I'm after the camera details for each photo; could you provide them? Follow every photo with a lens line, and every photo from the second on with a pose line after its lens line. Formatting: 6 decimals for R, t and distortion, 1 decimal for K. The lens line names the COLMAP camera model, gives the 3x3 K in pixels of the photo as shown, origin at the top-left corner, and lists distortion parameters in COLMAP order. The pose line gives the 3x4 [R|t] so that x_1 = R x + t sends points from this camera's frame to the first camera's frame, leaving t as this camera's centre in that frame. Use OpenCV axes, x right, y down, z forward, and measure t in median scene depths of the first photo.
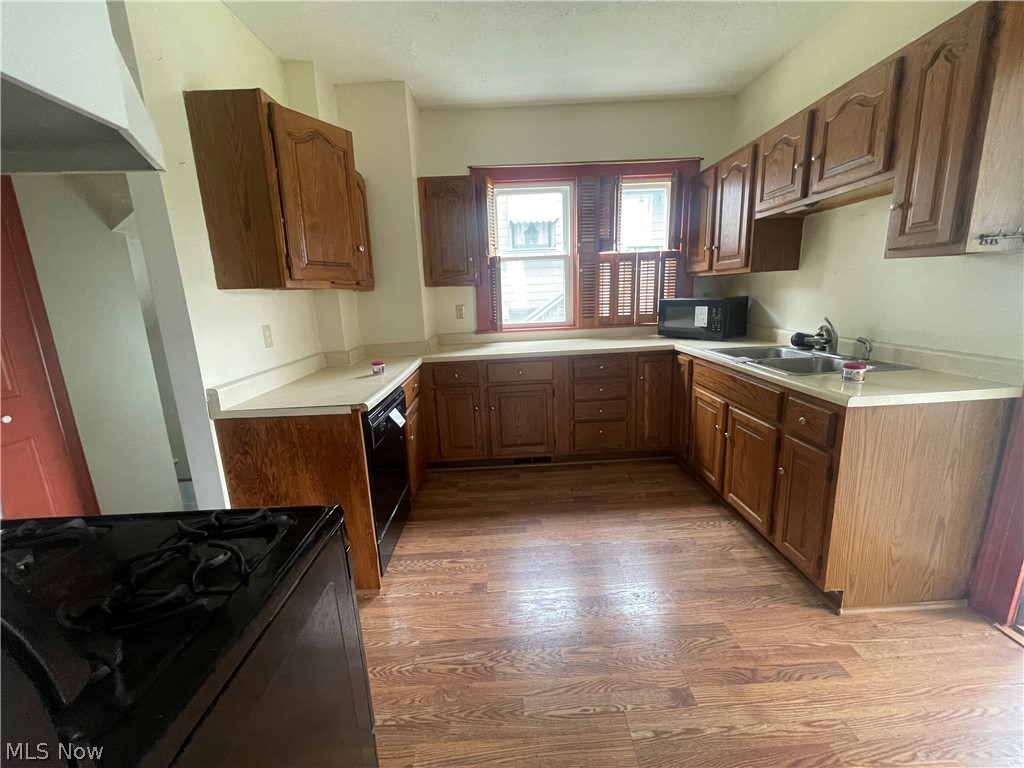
lens RADIAL K [[406.9, 0, 512.0], [0, 406.9, 384.0], [0, 0, 1]] dist [-0.008187, -0.000132]
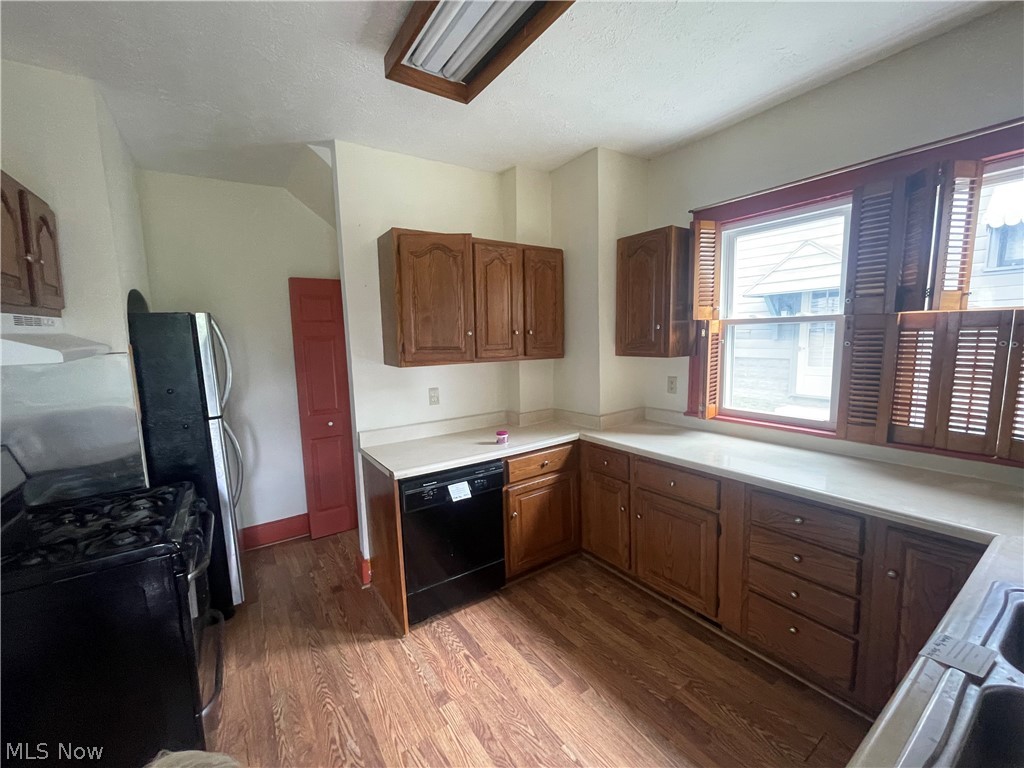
lens RADIAL K [[416.7, 0, 512.0], [0, 416.7, 384.0], [0, 0, 1]] dist [0.002616, -0.000127]
pose [[0.551073, 0.127092, -0.824722, 0.451516], [-0.182634, 0.982741, 0.029409, -0.170917], [0.814226, 0.134416, 0.564773, 0.314371]]
